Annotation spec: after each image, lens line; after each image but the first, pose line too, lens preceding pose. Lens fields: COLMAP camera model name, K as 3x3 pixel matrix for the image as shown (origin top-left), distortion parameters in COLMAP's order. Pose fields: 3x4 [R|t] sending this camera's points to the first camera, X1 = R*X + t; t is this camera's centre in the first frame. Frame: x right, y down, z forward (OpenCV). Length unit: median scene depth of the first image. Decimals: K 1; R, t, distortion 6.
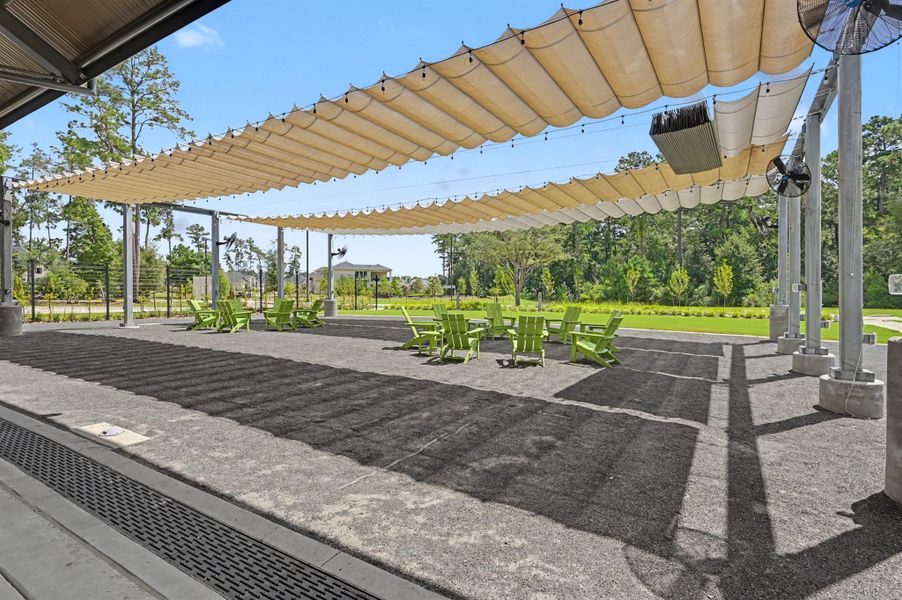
lens RADIAL K [[457.8, 0, 450.3], [0, 457.8, 298.4], [0, 0, 1]] dist [0.001768, 0.000380]
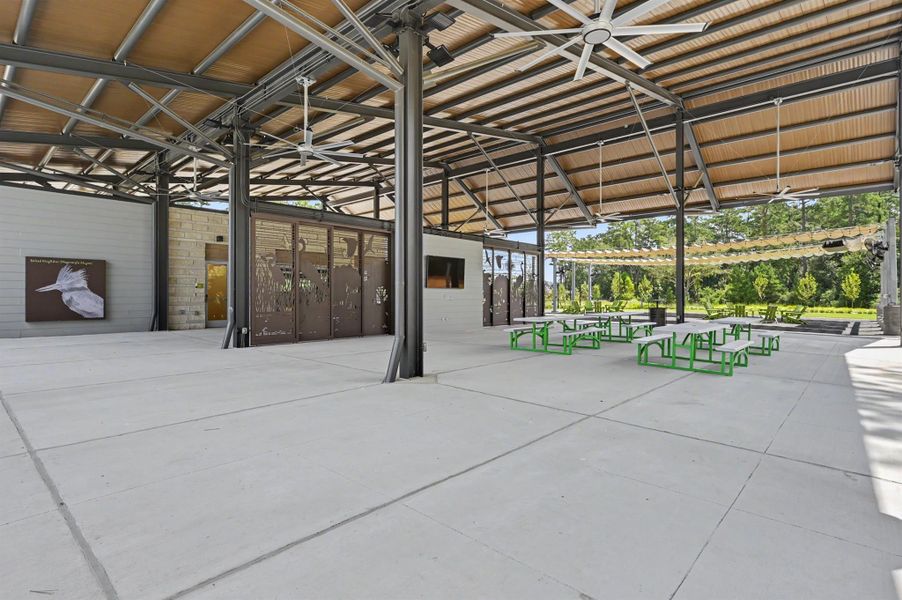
lens RADIAL K [[457.8, 0, 450.8], [0, 457.8, 298.5], [0, 0, 1]] dist [0.001768, 0.000380]
pose [[0.983602, -0.001867, -0.180341, -0.164577], [0.000213, 0.999958, -0.009190, 0.001731], [0.180351, 0.009001, 0.983561, -0.279224]]
